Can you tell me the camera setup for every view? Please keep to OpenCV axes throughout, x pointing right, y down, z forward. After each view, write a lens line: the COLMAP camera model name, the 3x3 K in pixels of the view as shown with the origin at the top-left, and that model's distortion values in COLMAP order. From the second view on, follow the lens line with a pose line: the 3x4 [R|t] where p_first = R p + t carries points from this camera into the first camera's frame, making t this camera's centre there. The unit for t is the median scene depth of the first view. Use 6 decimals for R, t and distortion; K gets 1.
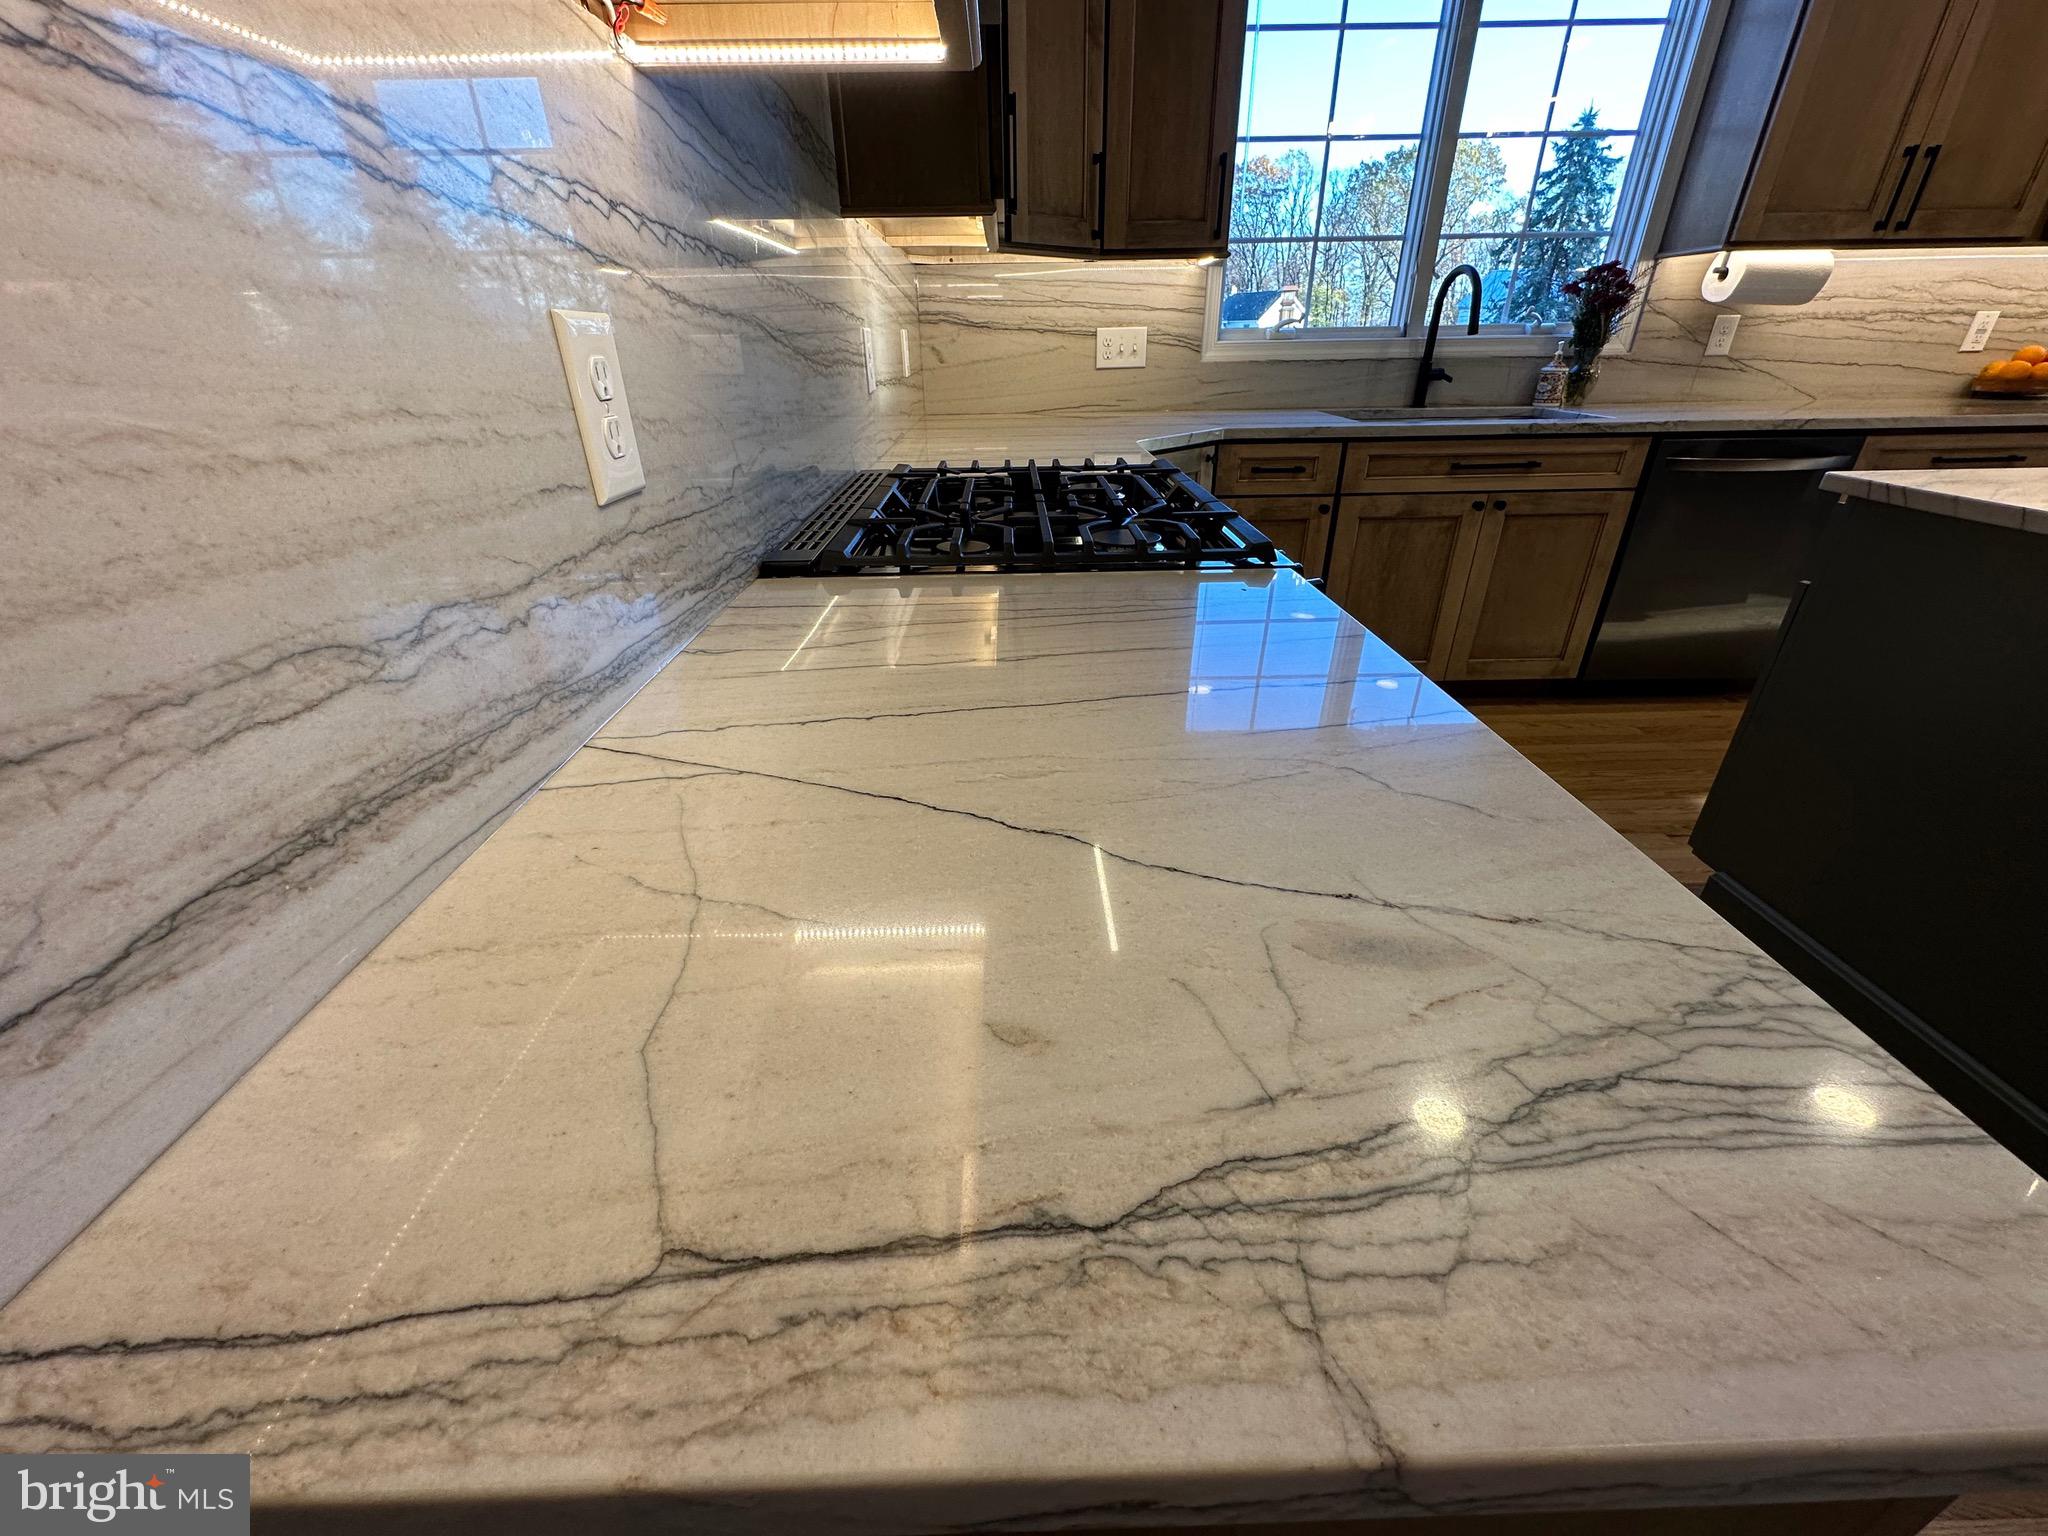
lens RADIAL K [[818.0, 0, 1024.8], [0, 818.0, 766.0], [0, 0, 1]] dist [-0.003085, 0.000762]
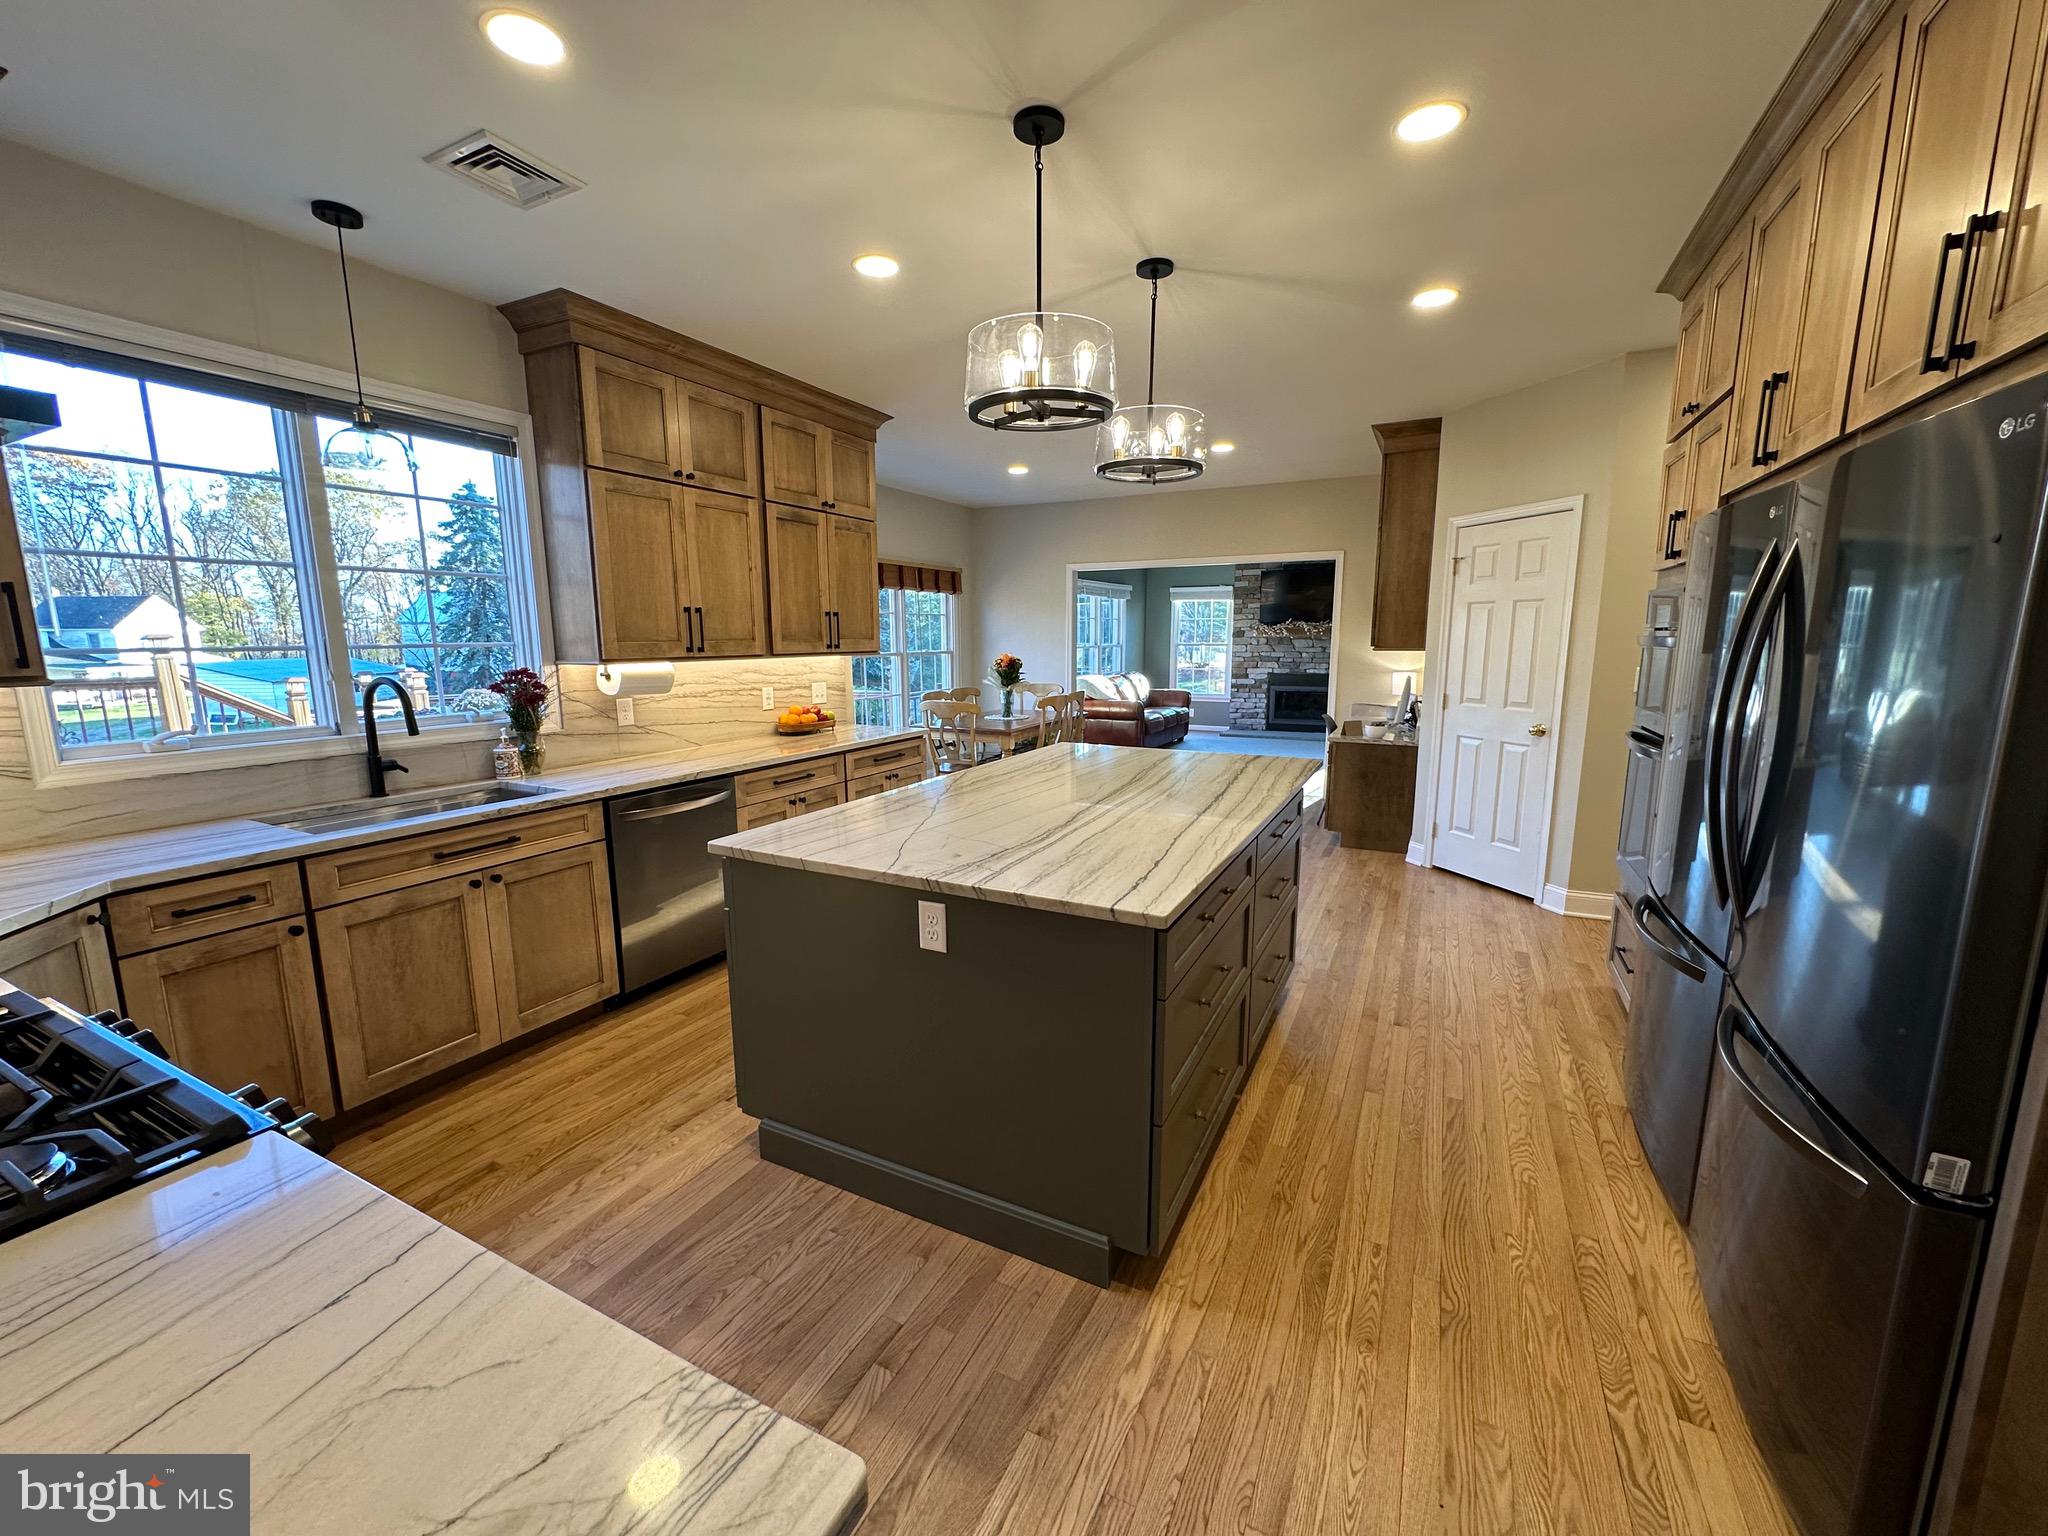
lens RADIAL K [[818.0, 0, 1025.4], [0, 818.0, 770.5], [0, 0, 1]] dist [-0.003085, 0.000762]
pose [[0.471305, -0.132029, 0.872032, -0.016082], [0.407222, 0.909607, -0.082372, -0.065427], [-0.782331, 0.393933, 0.482468, -0.123502]]
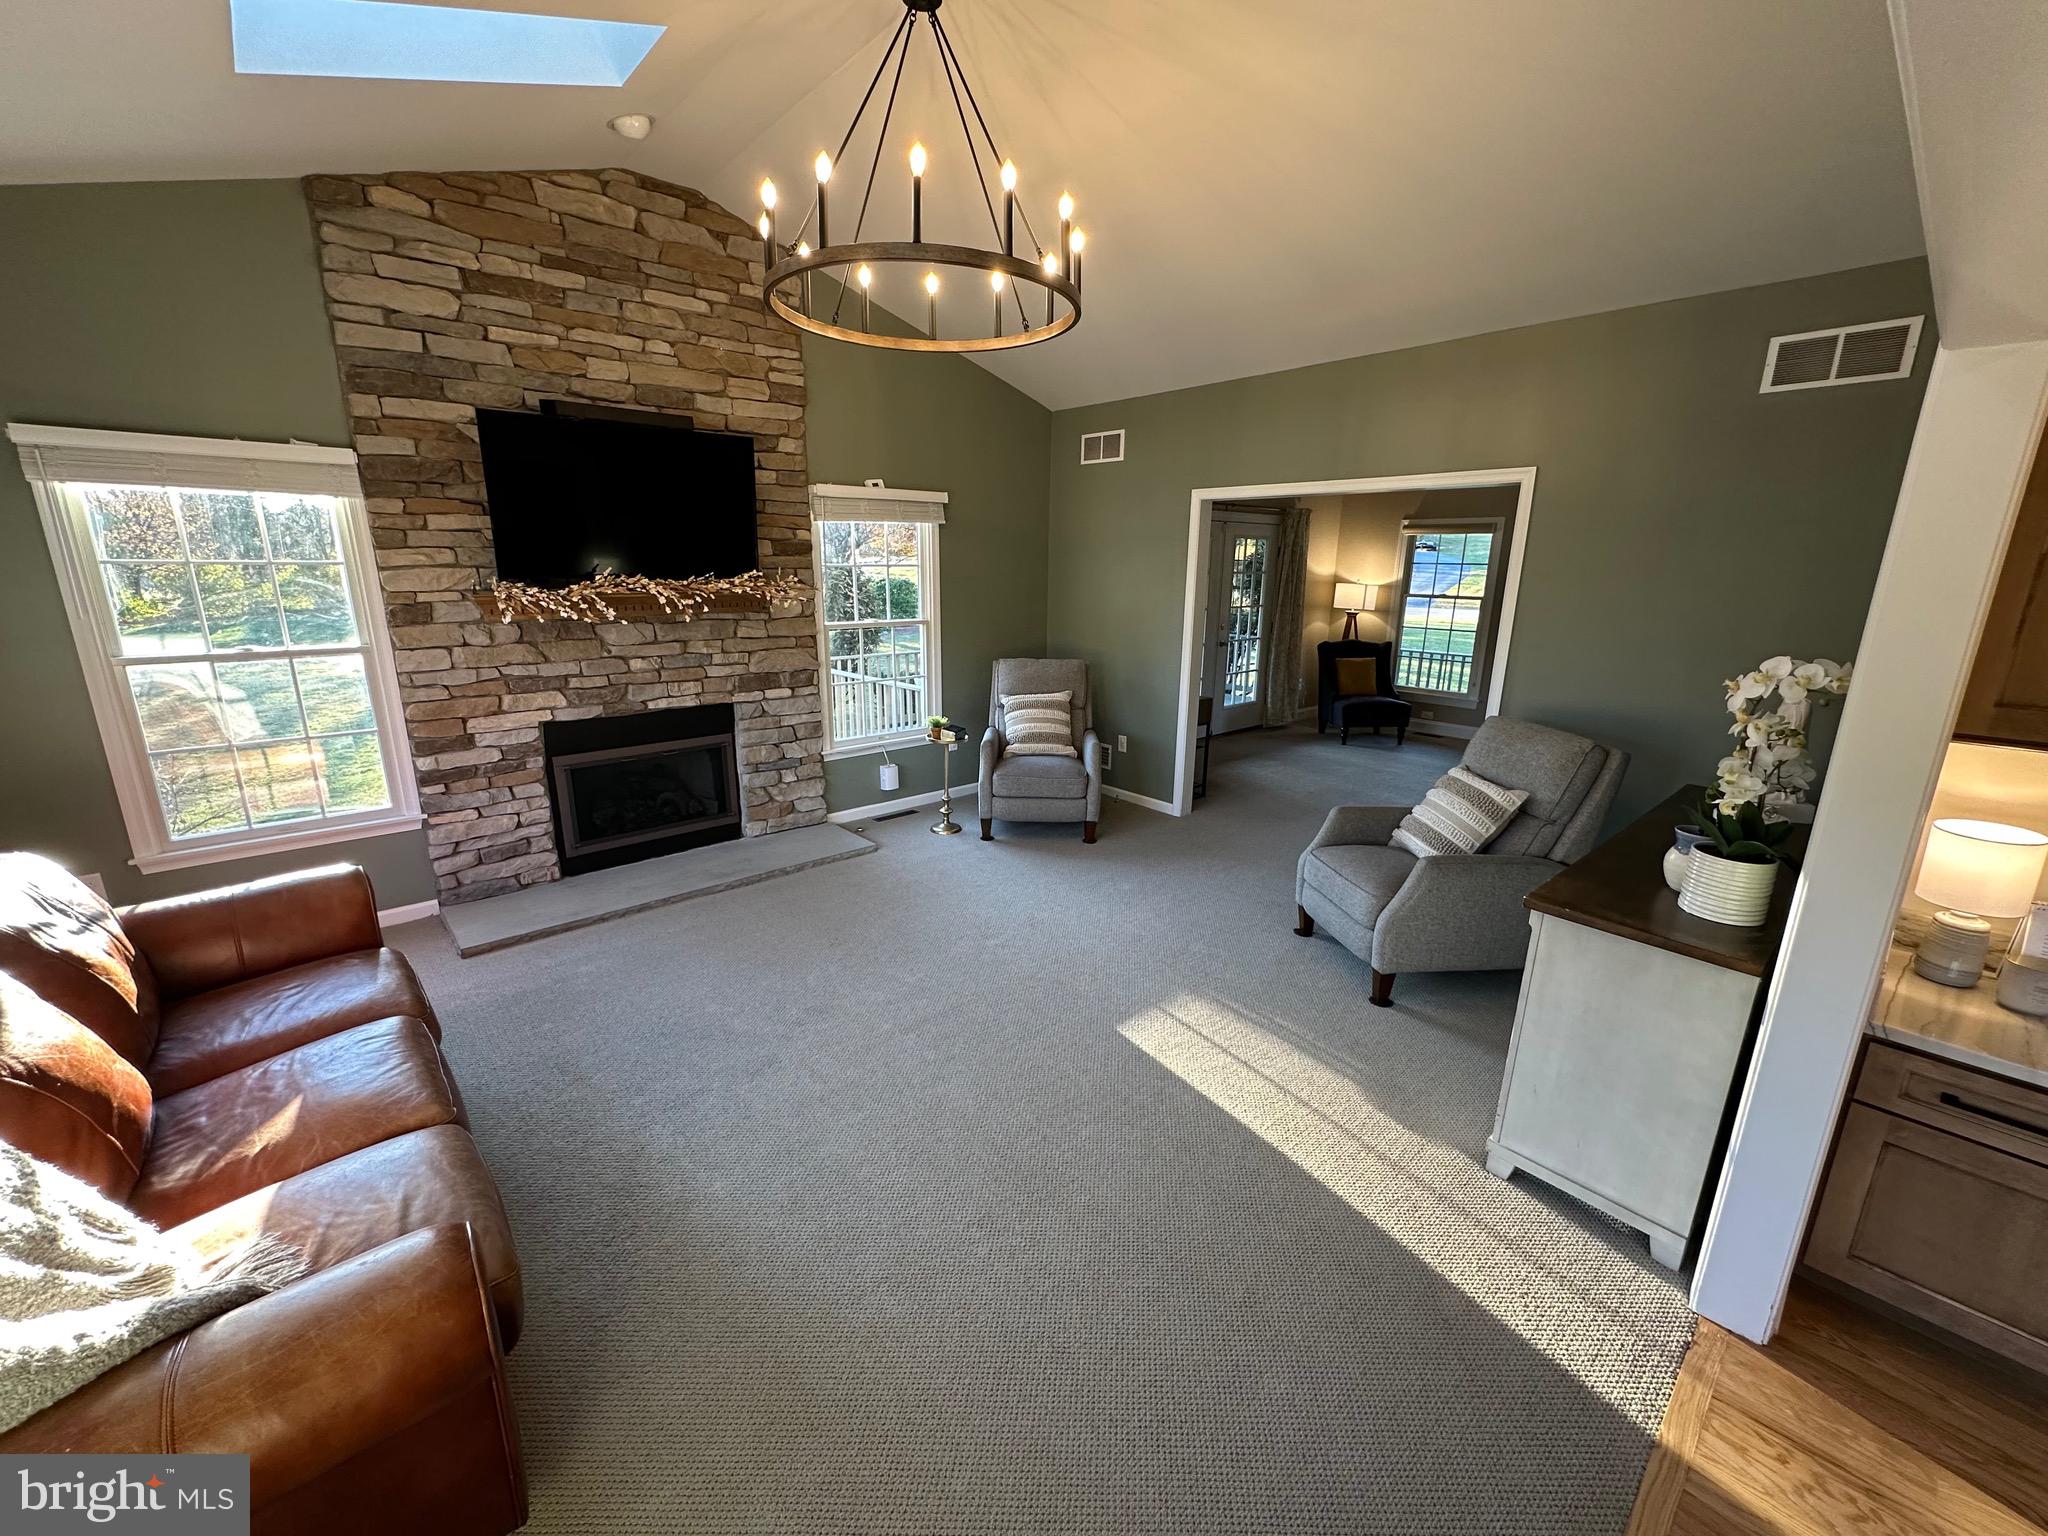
lens RADIAL K [[818.0, 0, 1025.4], [0, 818.0, 769.3], [0, 0, 1]] dist [-0.003085, 0.000762]
pose [[-0.649026, -0.181031, 0.738914, 2.707439], [0.356337, 0.785802, 0.505508, -0.737518], [-0.672153, 0.591390, -0.445498, 0.866063]]
